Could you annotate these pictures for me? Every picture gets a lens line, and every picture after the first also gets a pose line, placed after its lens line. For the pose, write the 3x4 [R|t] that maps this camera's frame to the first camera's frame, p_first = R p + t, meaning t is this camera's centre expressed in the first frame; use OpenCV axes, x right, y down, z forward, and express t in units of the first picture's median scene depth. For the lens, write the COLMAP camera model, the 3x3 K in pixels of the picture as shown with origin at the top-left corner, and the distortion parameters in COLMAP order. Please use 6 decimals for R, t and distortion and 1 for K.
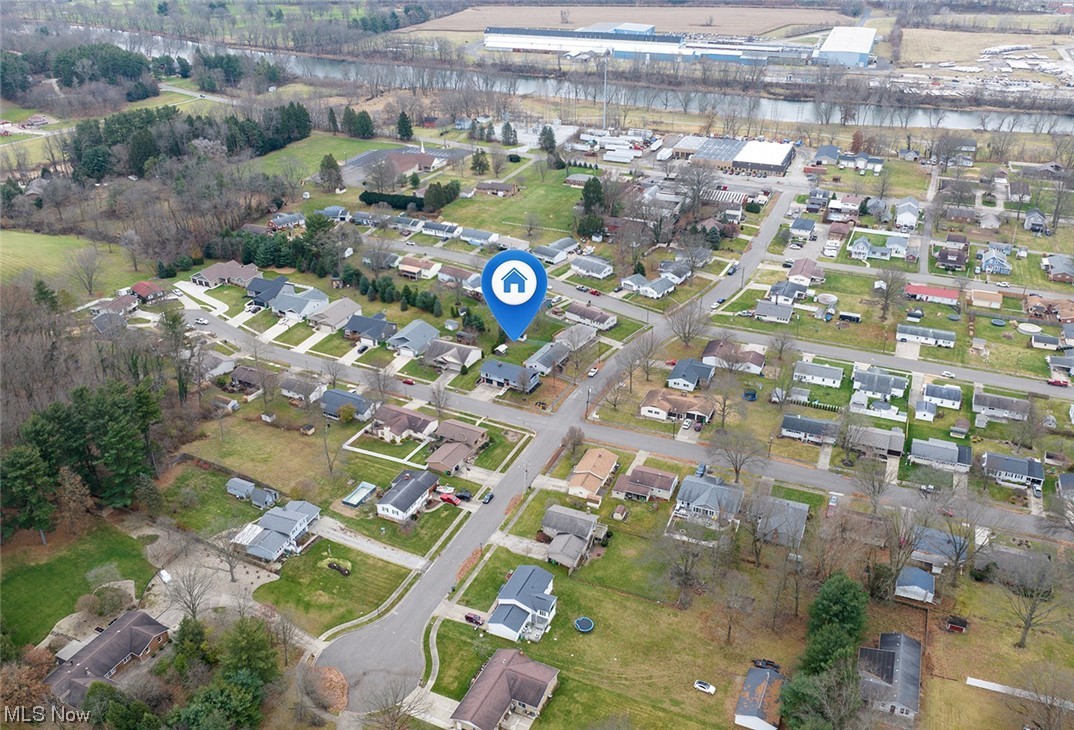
lens RADIAL K [[840.5, 0, 537.0], [0, 840.5, 365.0], [0, 0, 1]] dist [-0.000008, -0.000024]
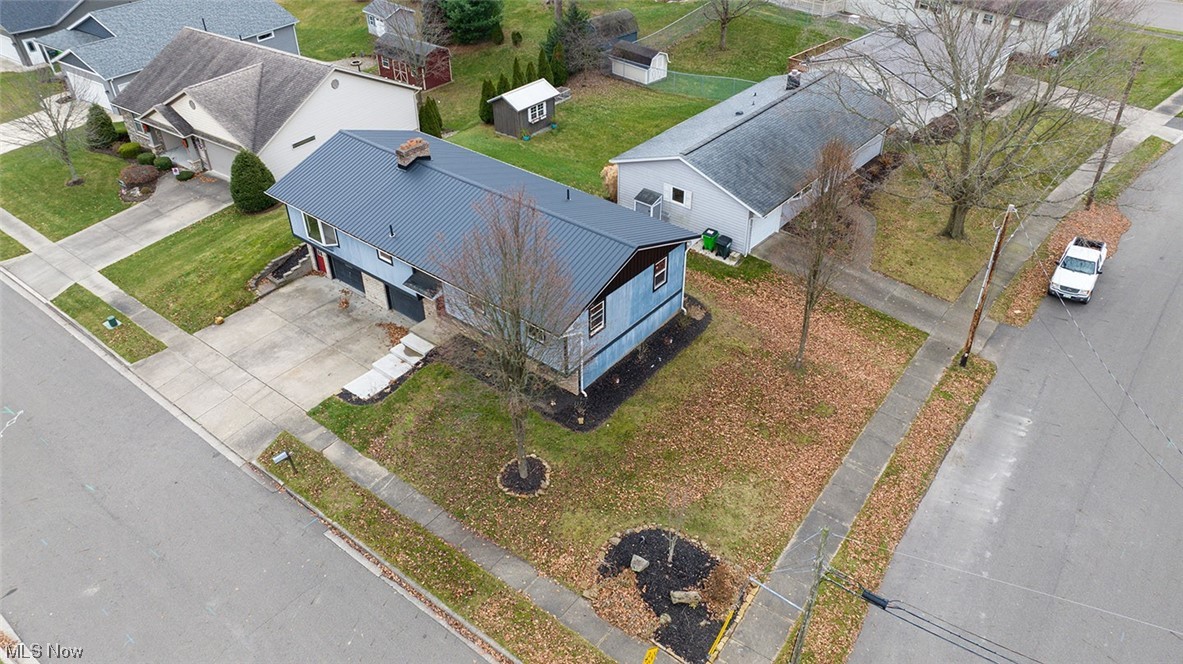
lens RADIAL K [[832.5, 0, 591.5], [0, 832.5, 332.0], [0, 0, 1]] dist [-0.028228, 0.003030]
pose [[0.985123, 0.098380, -0.140905, 0.006534], [-0.077387, 0.986042, 0.147417, 0.005074], [0.153441, -0.134320, 0.978986, 0.854932]]
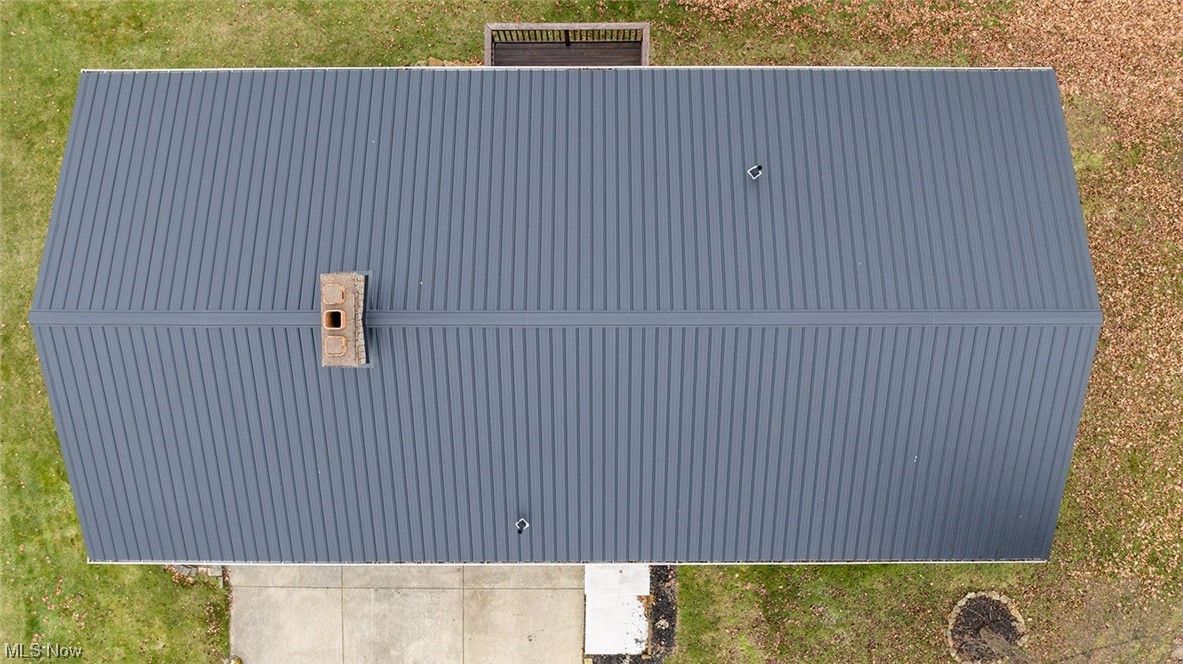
lens RADIAL K [[832.5, 0, 591.5], [0, 832.5, 332.0], [0, 0, 1]] dist [-0.028228, 0.003030]
pose [[0.871187, -0.490829, -0.010953, -0.030881], [0.229613, 0.387624, 0.892763, -0.041381], [-0.433949, -0.780278, 0.450394, 0.956942]]
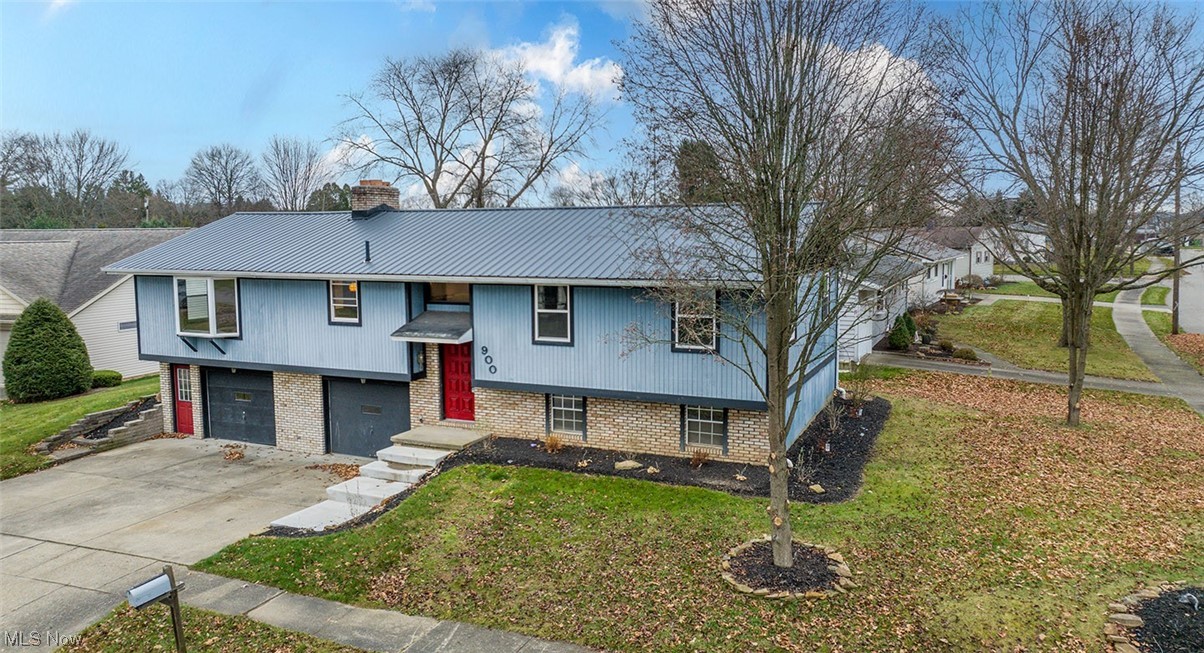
lens RADIAL K [[863.8, 0, 602.0], [0, 863.8, 326.5], [0, 0, 1]] dist [-0.047274, 0.068709]
pose [[0.995980, -0.011414, 0.088843, -0.028566], [0.043430, 0.929001, -0.367521, 0.043813], [-0.078340, 0.369902, 0.925762, 0.907481]]
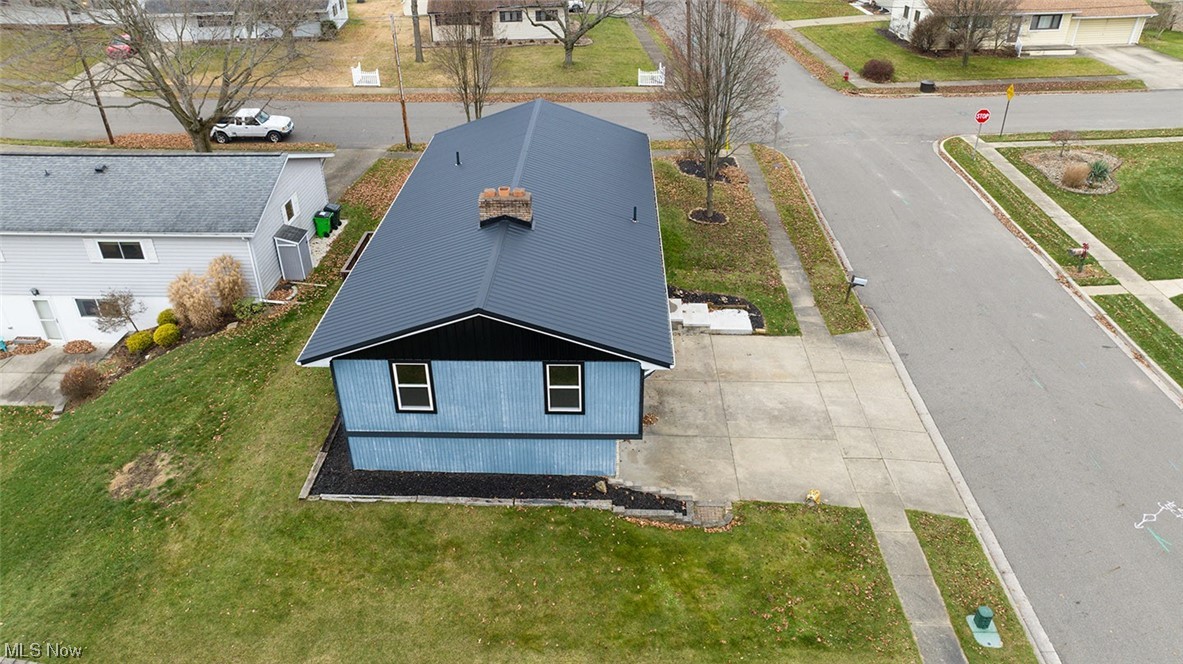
lens RADIAL K [[832.5, 0, 591.5], [0, 832.5, 332.0], [0, 0, 1]] dist [-0.028228, 0.003030]
pose [[-0.468302, -0.445559, 0.763001, -0.119160], [0.422300, 0.645659, 0.636229, -0.044016], [-0.776116, 0.620163, -0.114204, 0.996745]]
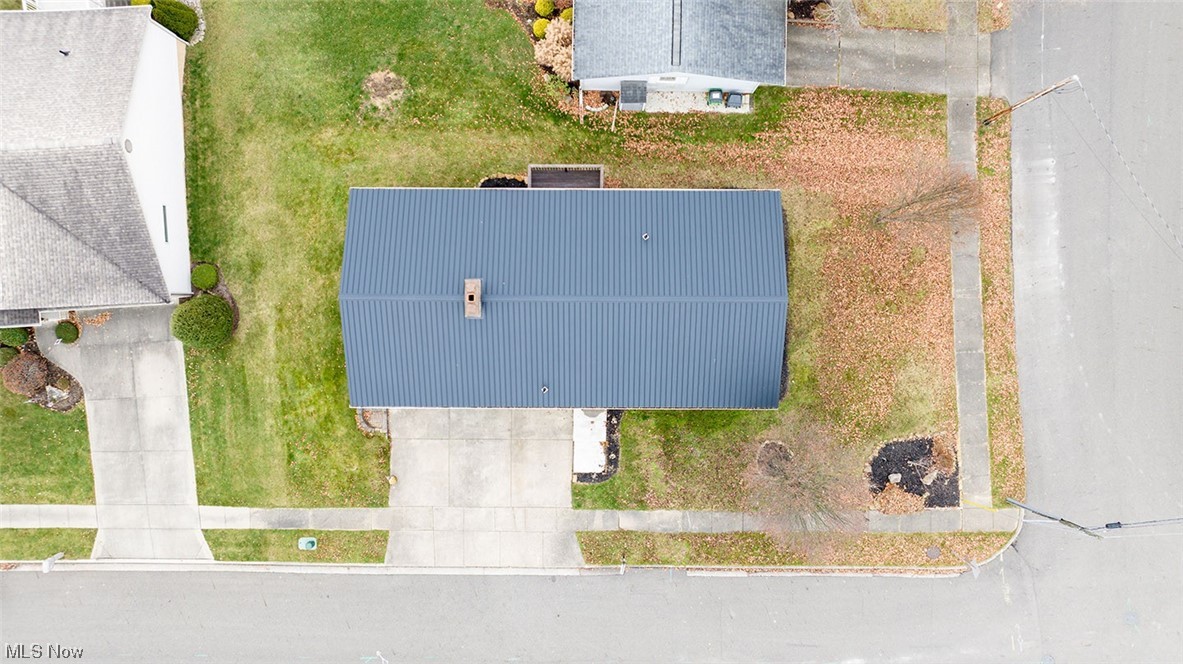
lens RADIAL K [[816.1, 0, 591.5], [0, 816.1, 332.0], [0, 0, 1]] dist [-0.018757, -0.000168]
pose [[0.874130, -0.485615, -0.008633, -0.030302], [0.225078, 0.389273, 0.893200, -0.099699], [-0.430391, -0.782716, 0.449577, 0.922455]]
